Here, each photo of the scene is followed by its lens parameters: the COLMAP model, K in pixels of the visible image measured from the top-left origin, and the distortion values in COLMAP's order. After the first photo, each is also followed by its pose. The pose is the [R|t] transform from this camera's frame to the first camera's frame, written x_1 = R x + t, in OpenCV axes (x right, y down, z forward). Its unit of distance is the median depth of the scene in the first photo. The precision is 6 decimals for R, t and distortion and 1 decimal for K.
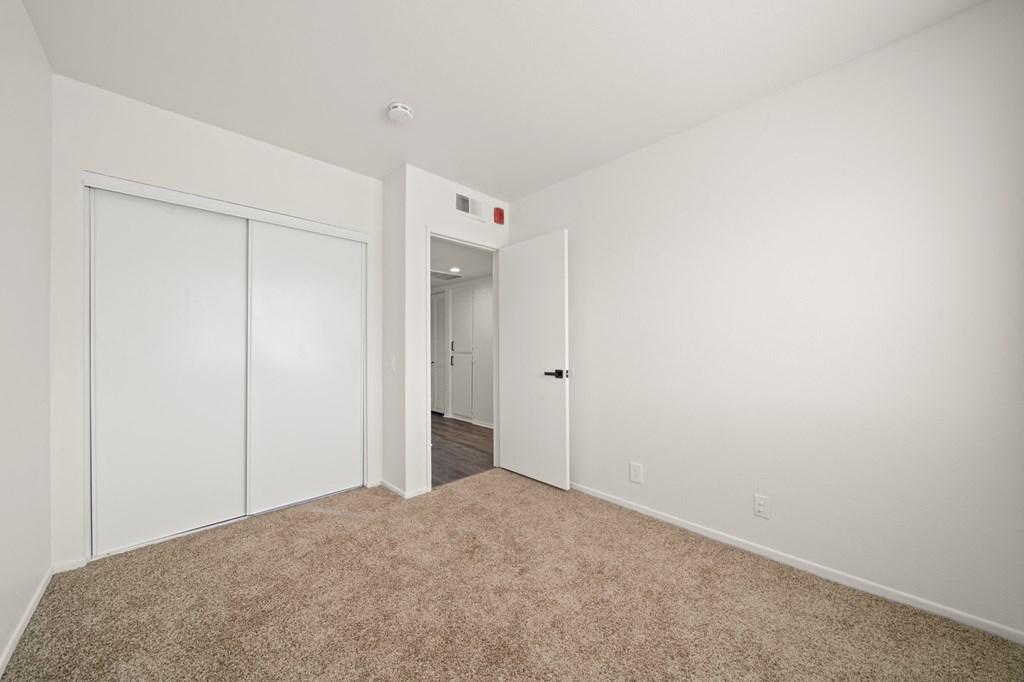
lens RADIAL K [[352.2, 0, 505.9], [0, 352.2, 343.3], [0, 0, 1]] dist [-0.000135, -0.000037]
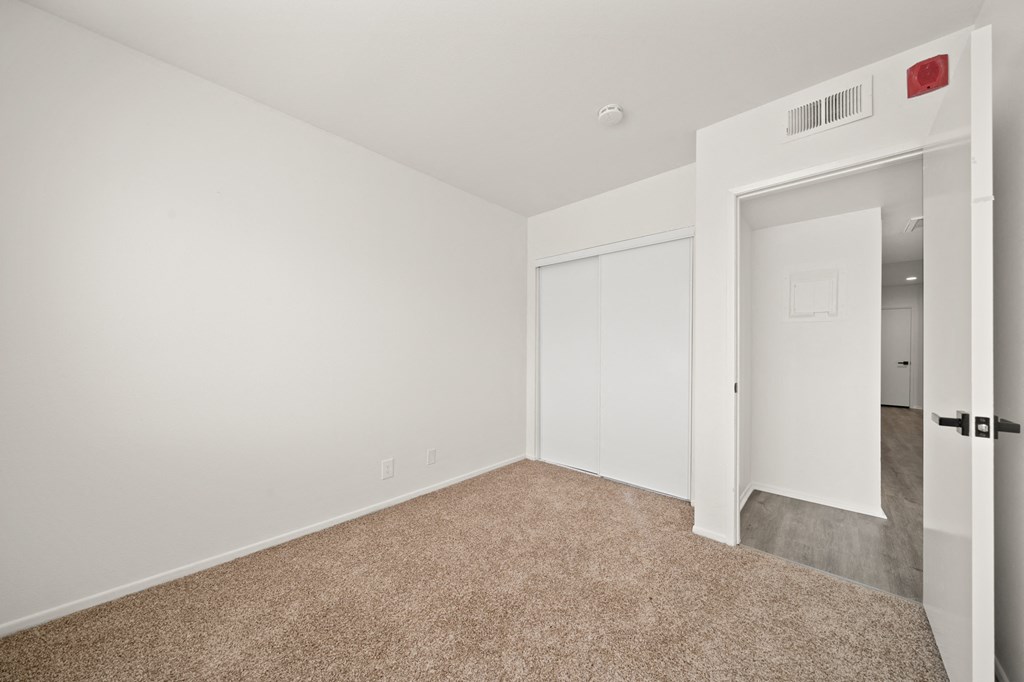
lens RADIAL K [[352.2, 0, 505.9], [0, 352.2, 347.1], [0, 0, 1]] dist [-0.000135, -0.000037]
pose [[0.049294, -0.003033, -0.998780, 0.526163], [0.005462, 0.999981, -0.002767, 0.000077], [0.998769, -0.005319, 0.049310, 0.509320]]
